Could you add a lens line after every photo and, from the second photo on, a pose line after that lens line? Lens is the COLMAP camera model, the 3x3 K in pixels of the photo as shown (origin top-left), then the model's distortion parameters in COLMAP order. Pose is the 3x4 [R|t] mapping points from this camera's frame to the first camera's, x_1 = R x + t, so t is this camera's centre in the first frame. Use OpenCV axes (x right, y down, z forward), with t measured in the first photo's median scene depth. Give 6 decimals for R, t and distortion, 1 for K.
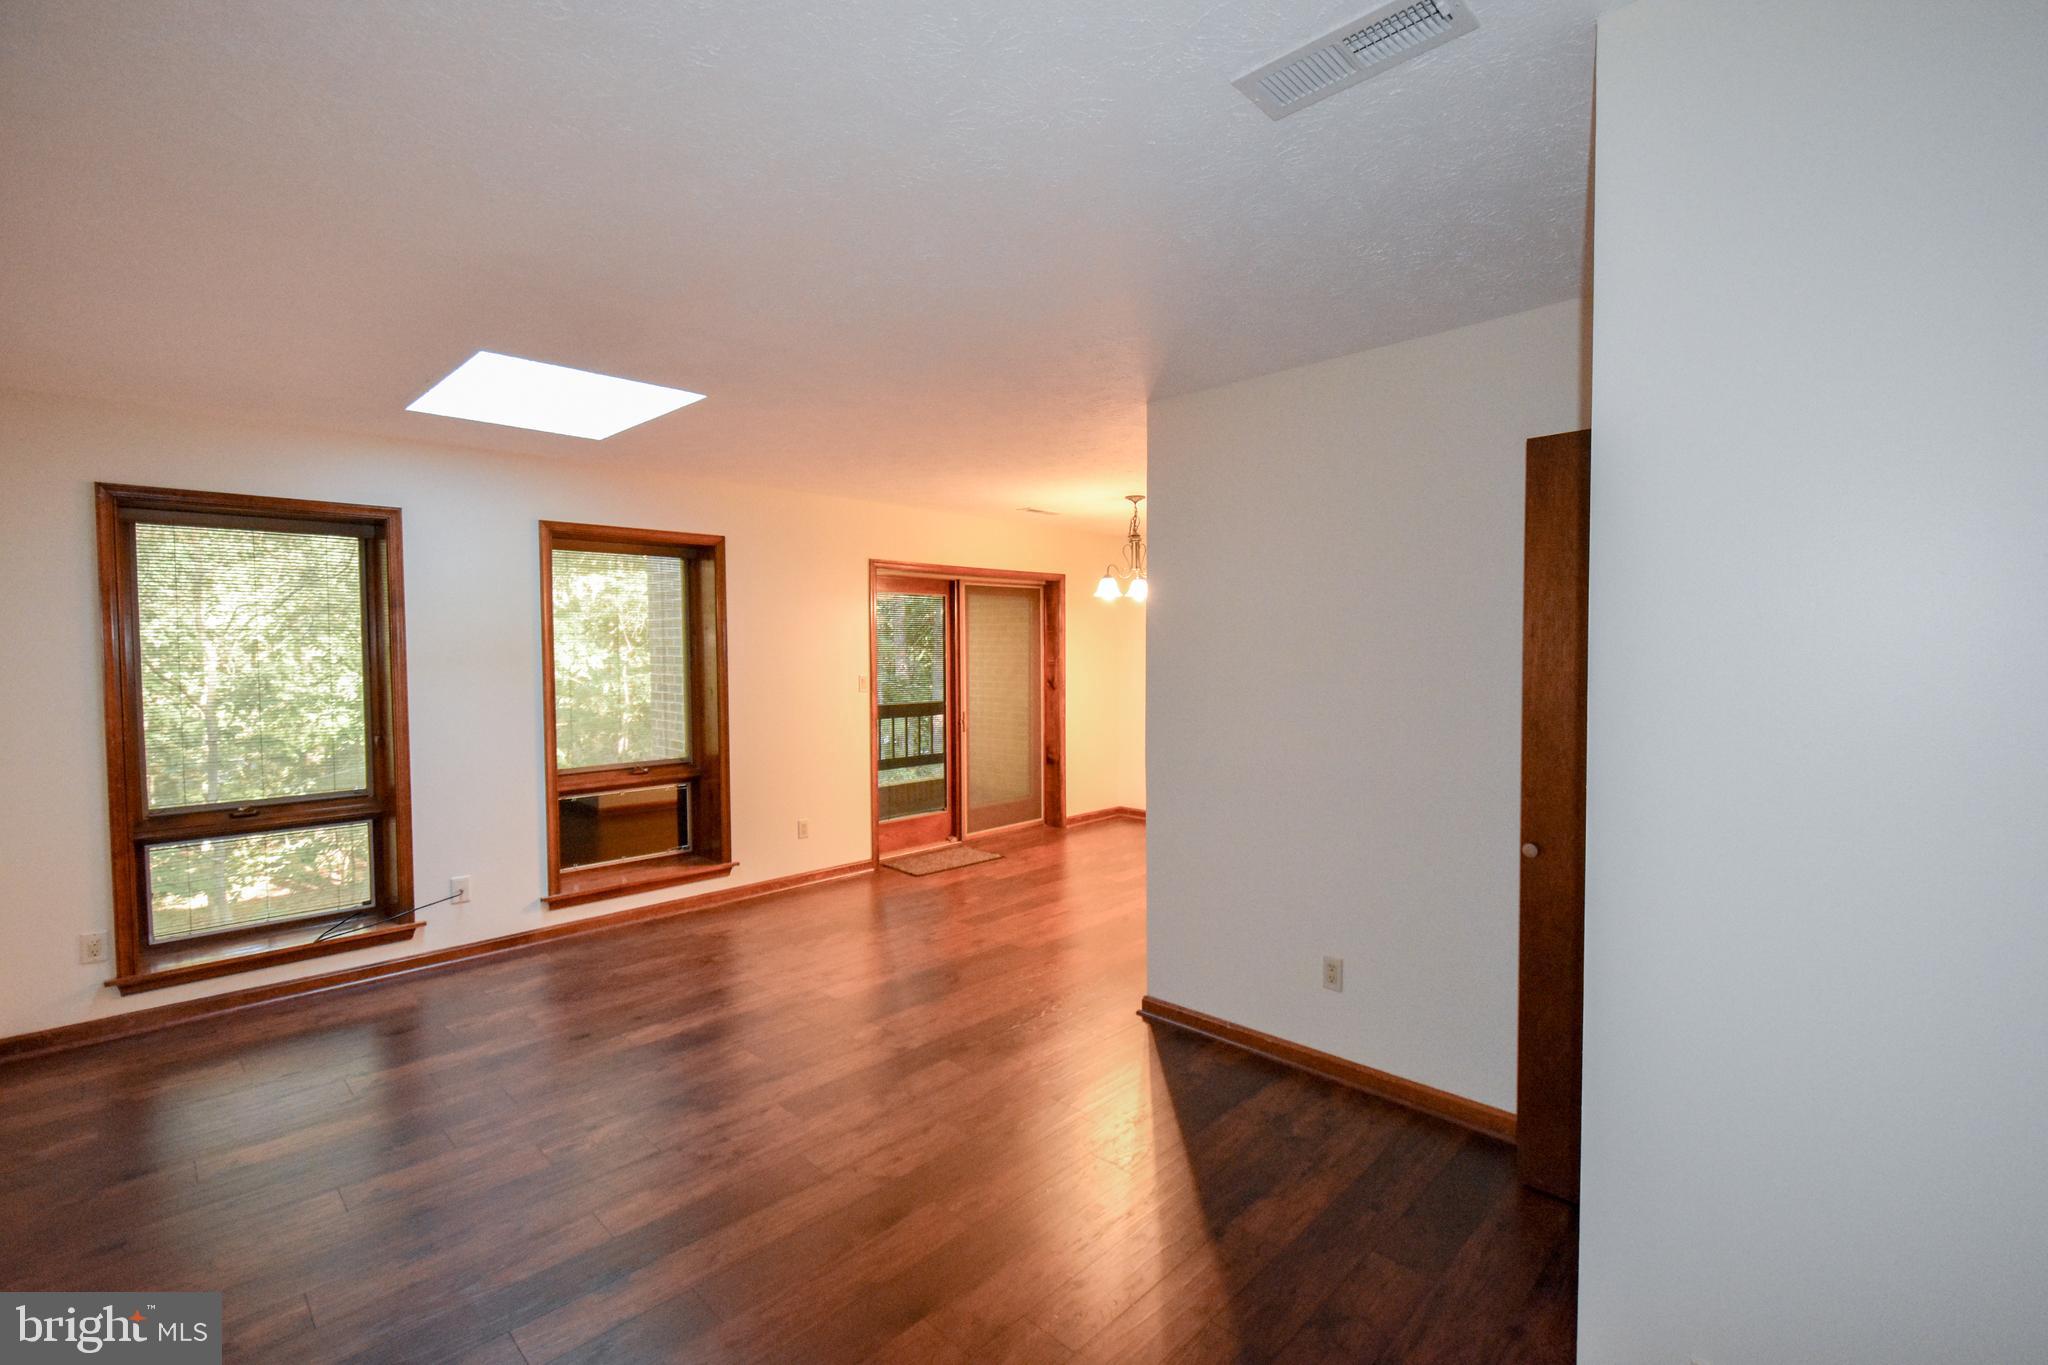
lens RADIAL K [[912.8, 0, 1028.9], [0, 912.8, 683.5], [0, 0, 1]] dist [-0.001067, -0.000343]
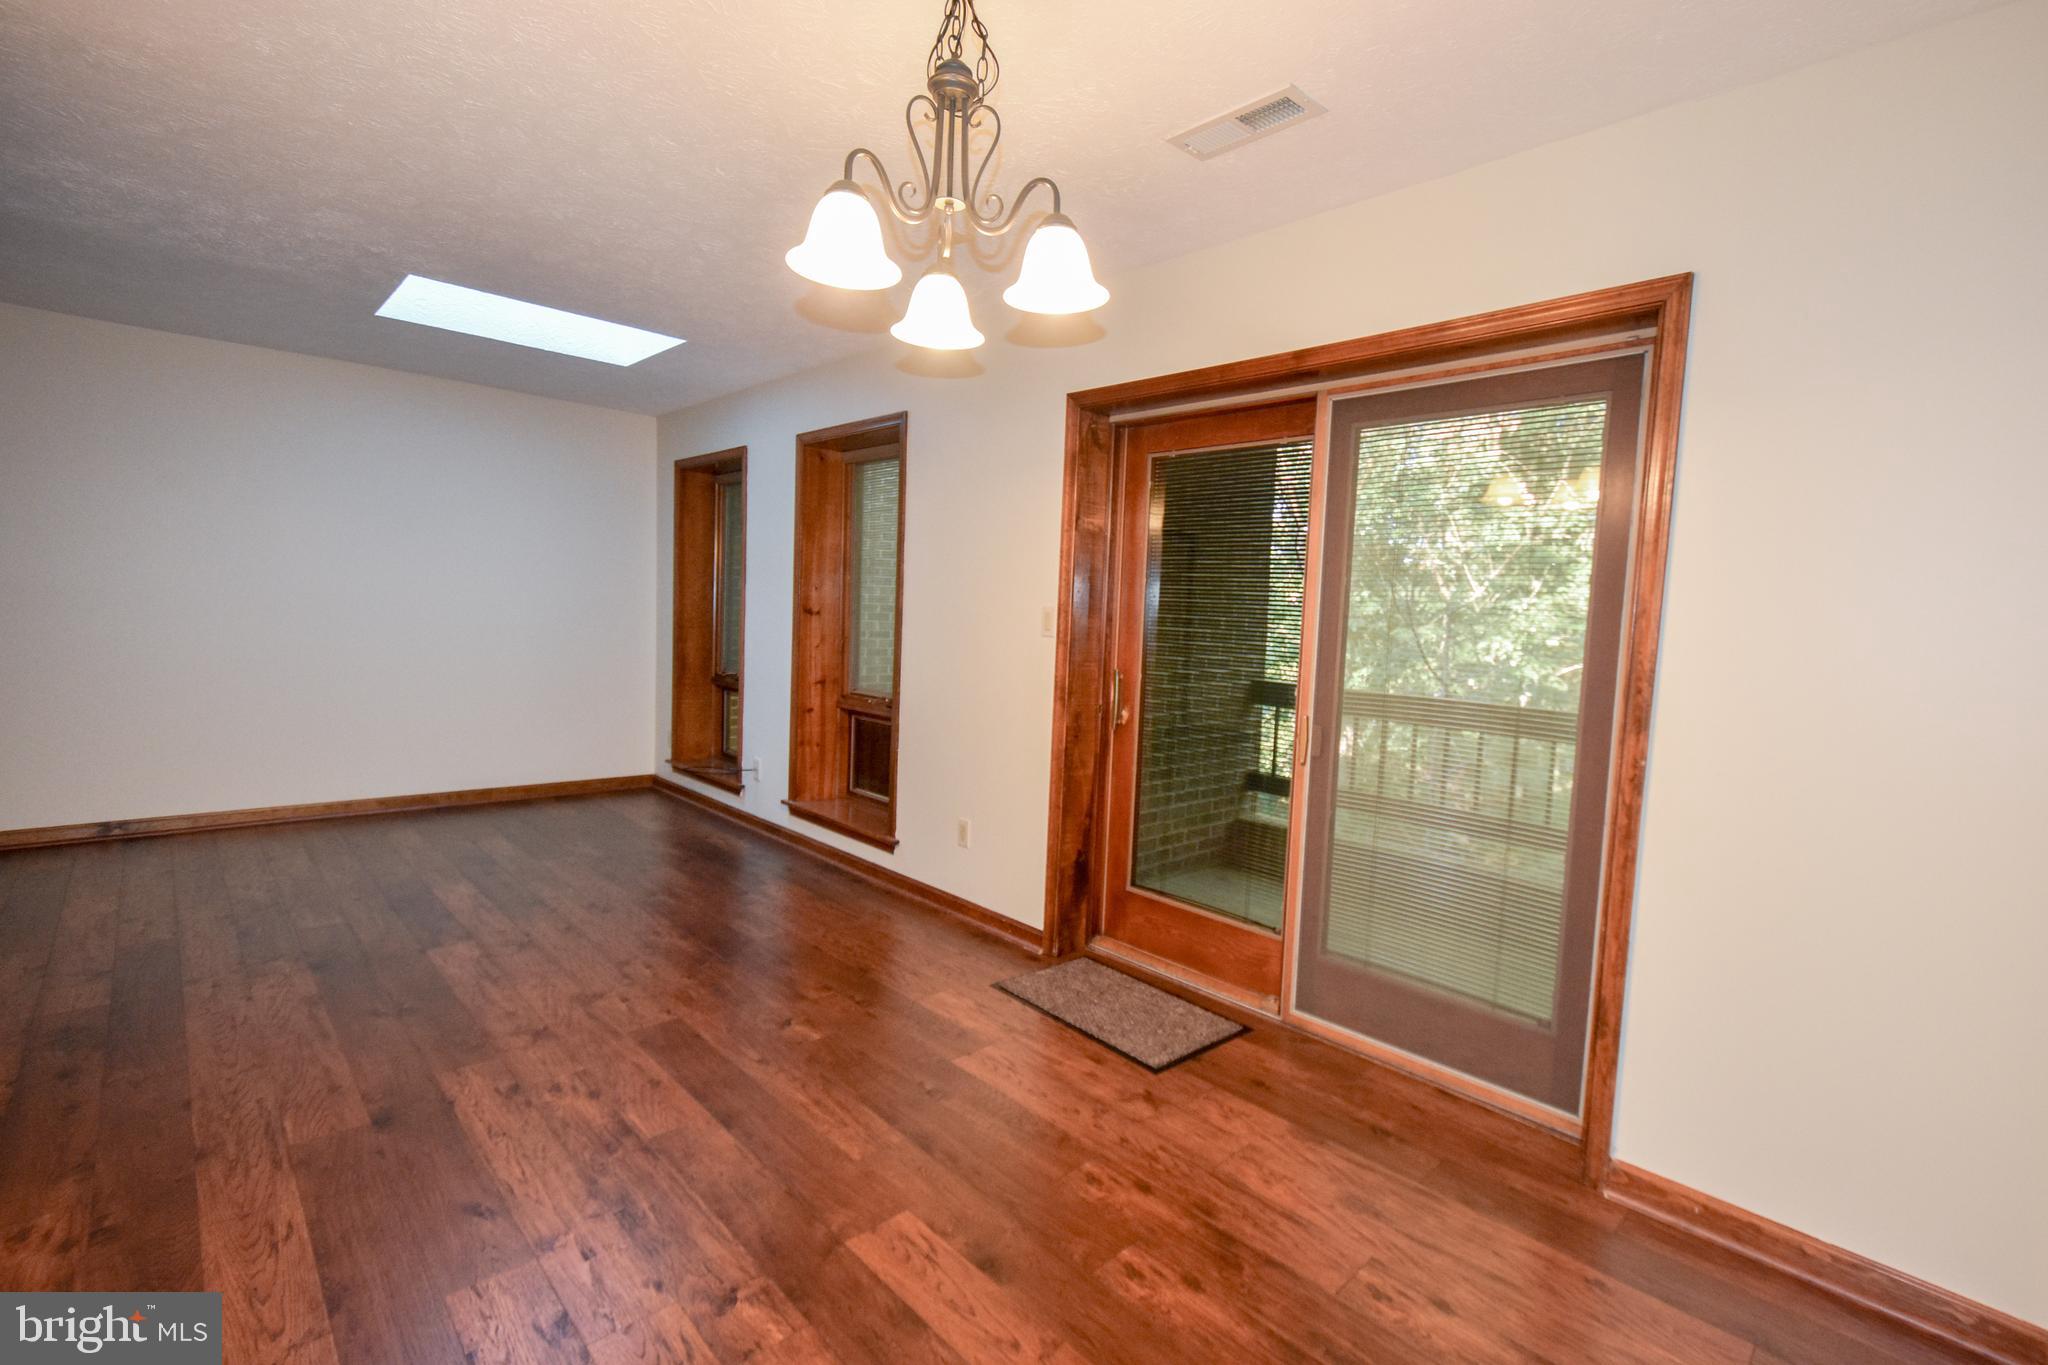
lens RADIAL K [[921.4, 0, 1058.7], [0, 921.4, 680.7], [0, 0, 1]] dist [-0.000564, -0.001350]
pose [[-0.024672, 0.082528, -0.996283, 0.491164], [-0.076972, 0.993471, 0.084201, -0.013818], [0.996728, 0.078763, -0.018158, 1.296486]]
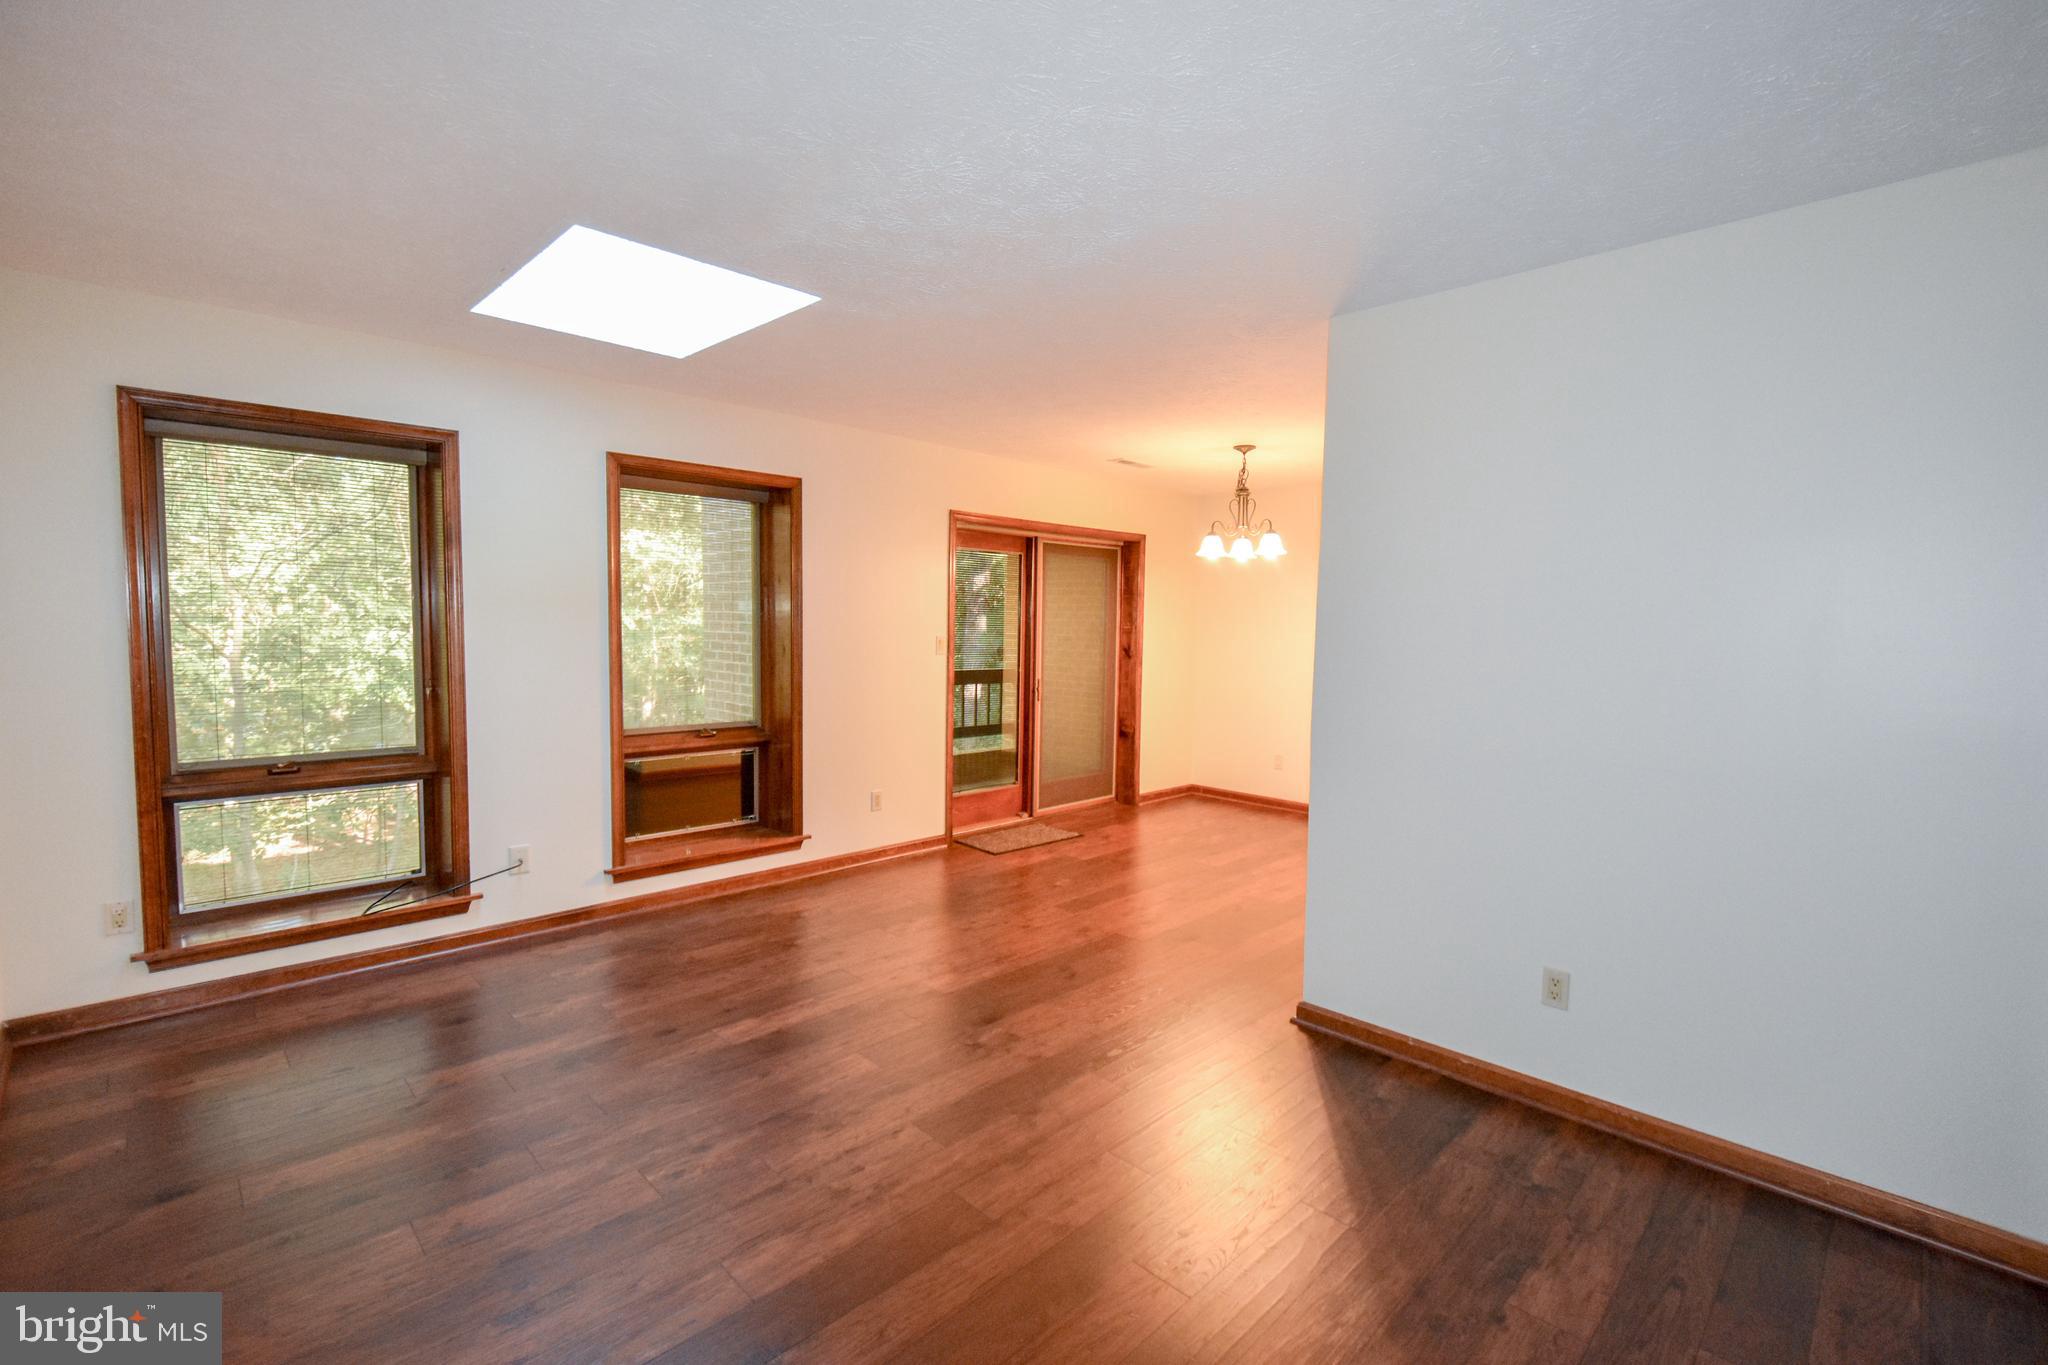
lens RADIAL K [[912.8, 0, 1028.9], [0, 912.8, 683.5], [0, 0, 1]] dist [-0.001067, -0.000343]
pose [[0.999671, 0.023199, -0.010960, -0.103240], [-0.022879, 0.999333, 0.028458, 0.013203], [0.011613, -0.028198, 0.999535, 0.098674]]
